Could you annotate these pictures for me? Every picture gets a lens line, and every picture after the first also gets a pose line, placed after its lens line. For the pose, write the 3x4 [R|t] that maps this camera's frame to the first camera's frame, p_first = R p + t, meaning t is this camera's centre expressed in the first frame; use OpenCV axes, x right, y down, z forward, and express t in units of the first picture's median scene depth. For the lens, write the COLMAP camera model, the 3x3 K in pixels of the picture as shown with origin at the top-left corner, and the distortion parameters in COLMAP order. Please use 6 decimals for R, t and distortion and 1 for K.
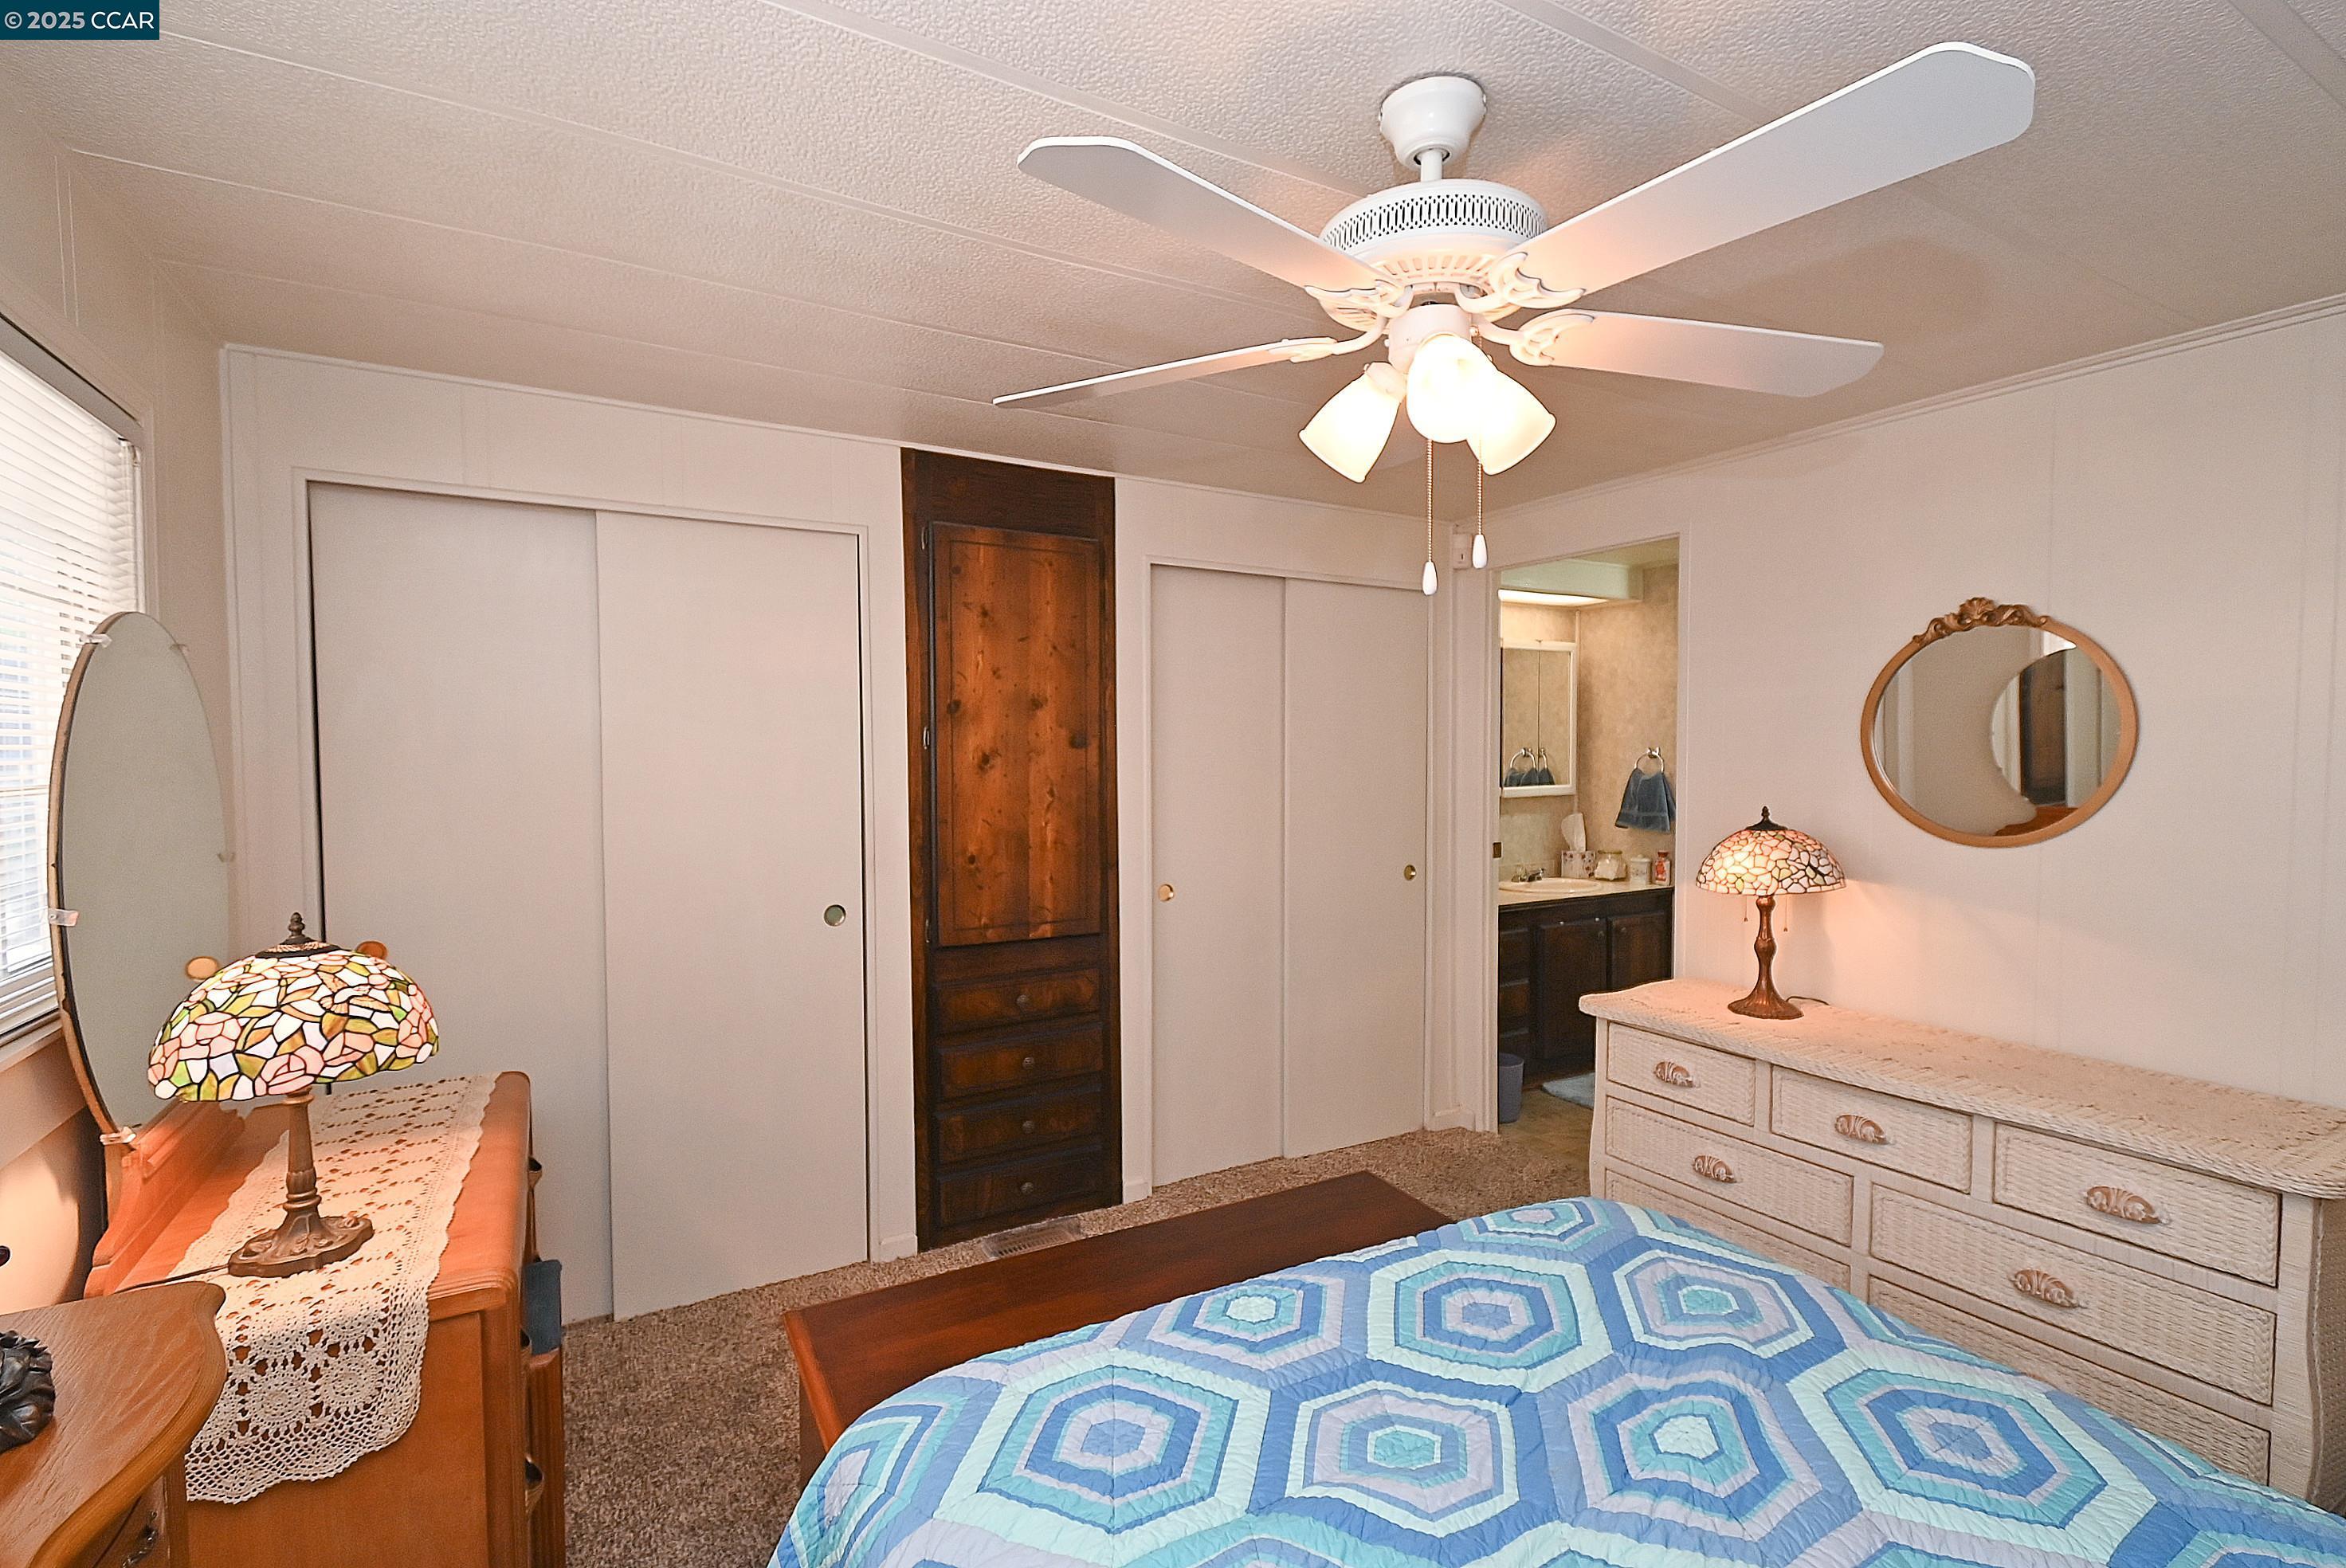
lens RADIAL K [[1059.1, 0, 1185.3], [0, 1059.1, 788.3], [0, 0, 1]] dist [0.010159, -0.003324]
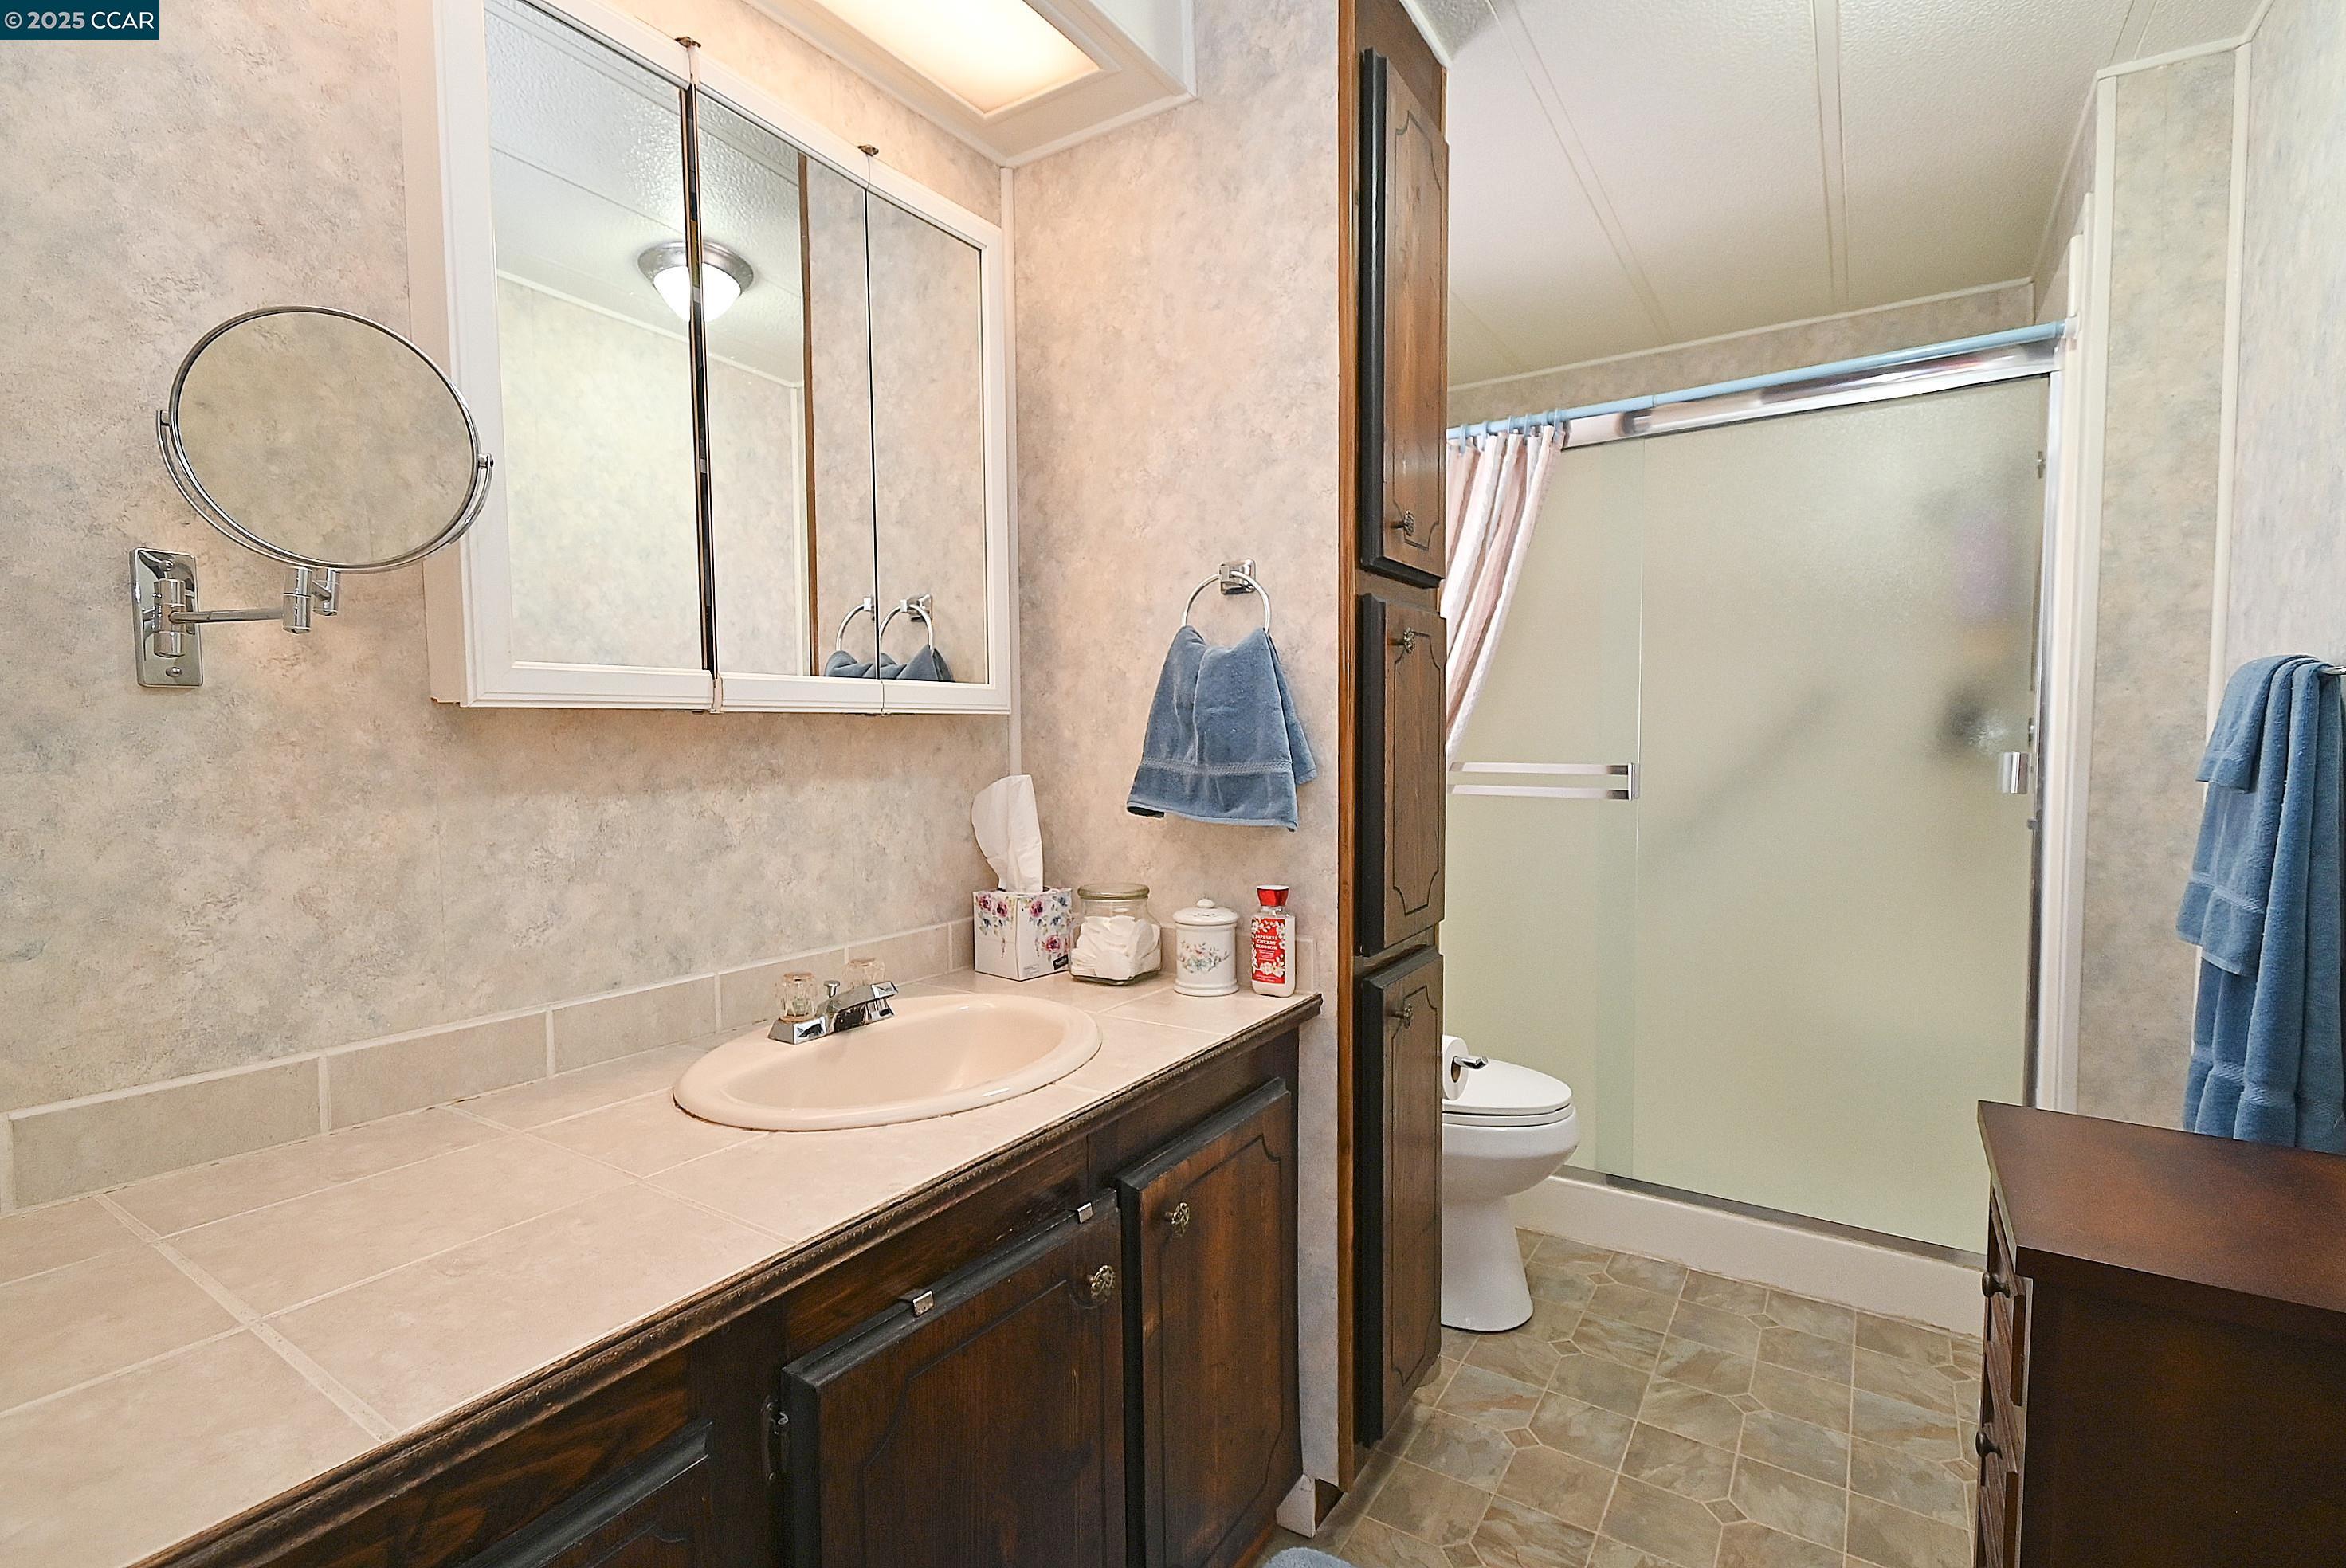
lens RADIAL K [[1059.1, 0, 1172.8], [0, 1059.1, 795.2], [0, 0, 1]] dist [0.010159, -0.003324]
pose [[0.894596, -0.026935, 0.446063, 0.271458], [0.021072, 0.999614, 0.018100, 0.024999], [-0.446378, -0.006793, 0.894819, 0.699951]]
